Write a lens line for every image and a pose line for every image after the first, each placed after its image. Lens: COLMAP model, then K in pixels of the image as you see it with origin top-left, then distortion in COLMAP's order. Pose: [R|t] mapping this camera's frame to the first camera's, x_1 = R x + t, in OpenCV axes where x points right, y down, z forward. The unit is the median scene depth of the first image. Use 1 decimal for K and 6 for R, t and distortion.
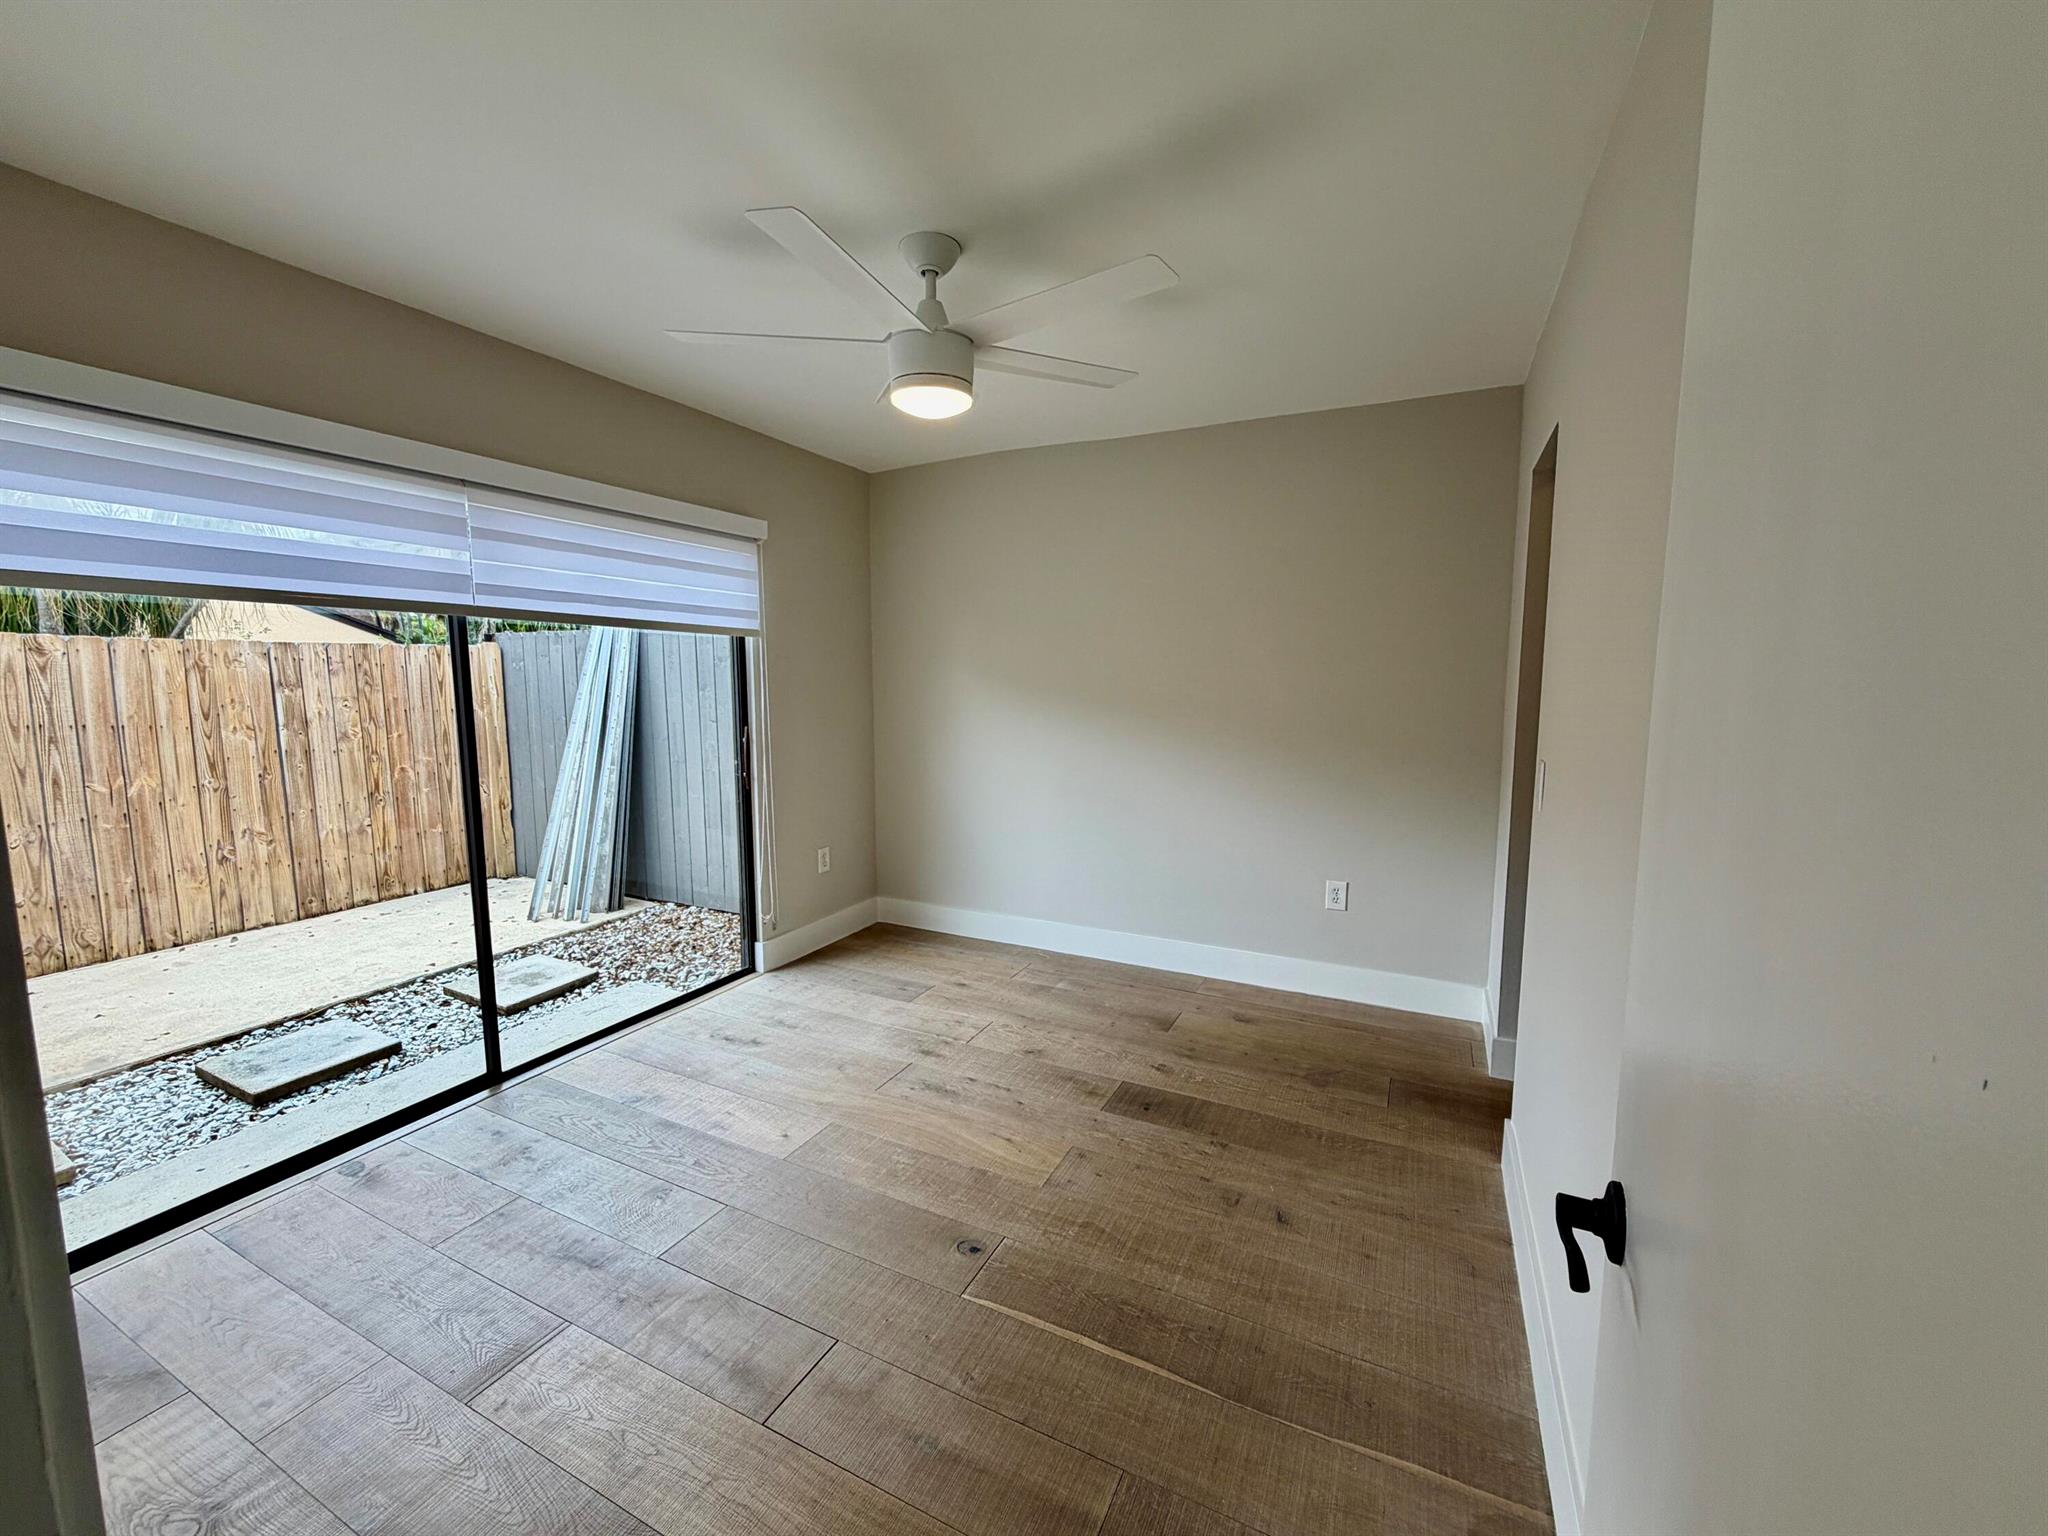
lens RADIAL K [[816.6, 0, 1018.5], [0, 816.6, 766.9], [0, 0, 1]] dist [0.000680, -0.000051]
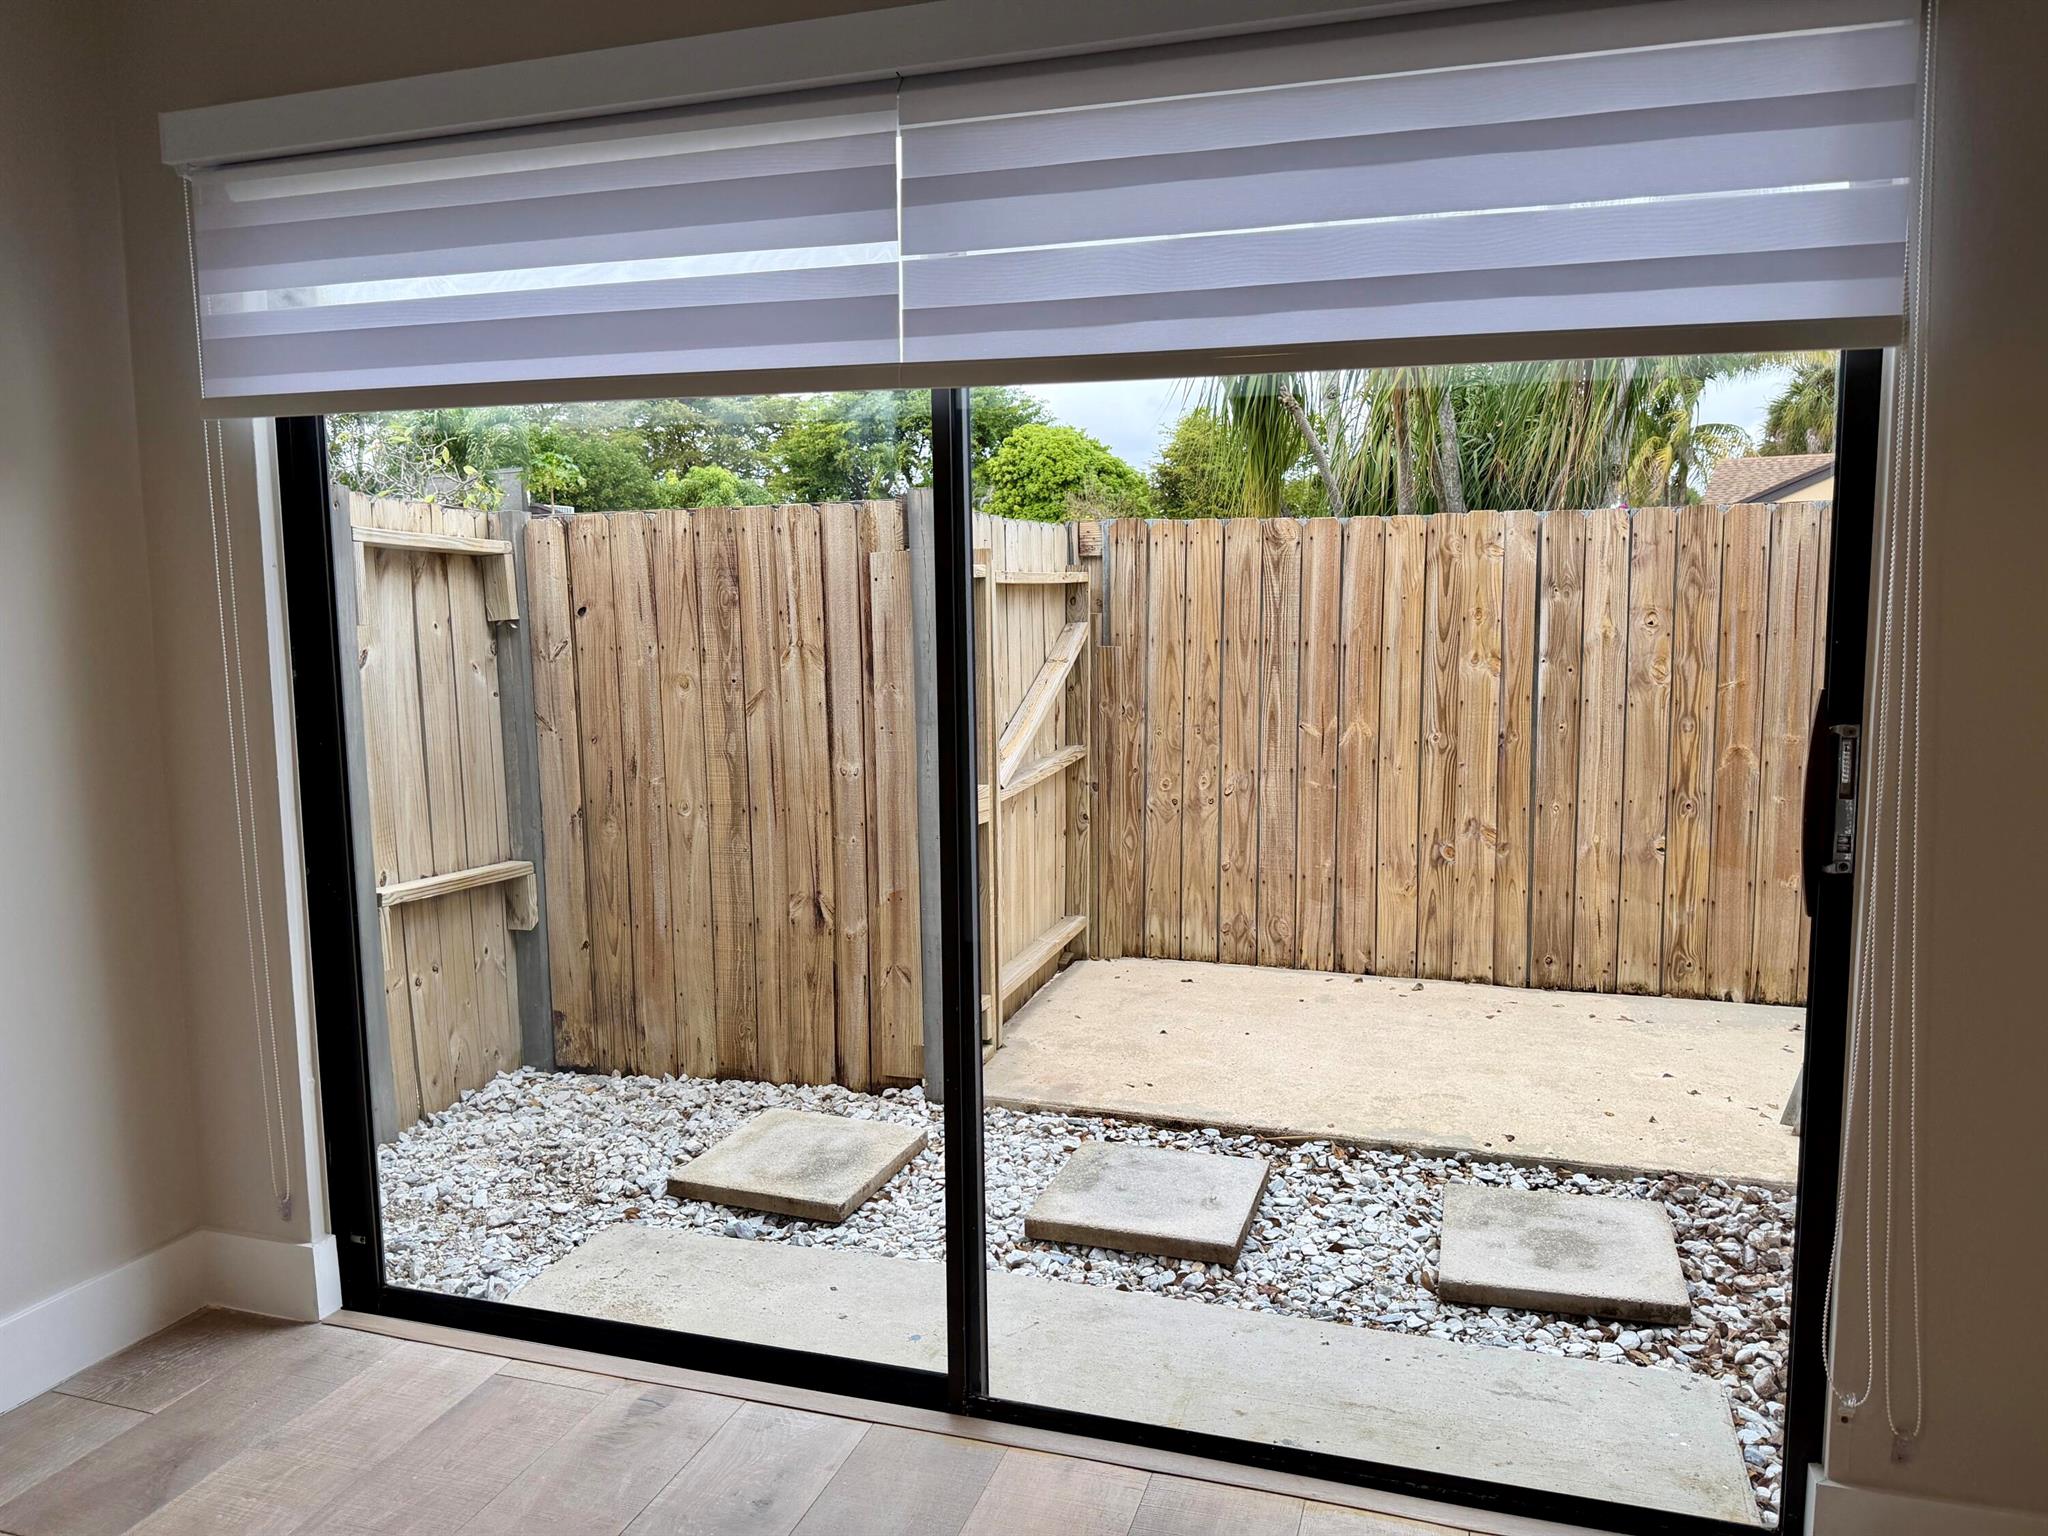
lens RADIAL K [[1428.1, 0, 1024.0], [0, 1428.1, 768.0], [0, 0, 1]] dist [0.099126, -0.134393]
pose [[0.146117, 0.110034, -0.983129, 0.076958], [-0.104730, 0.989931, 0.095230, -0.031739], [0.983708, 0.089048, 0.156170, 0.512106]]
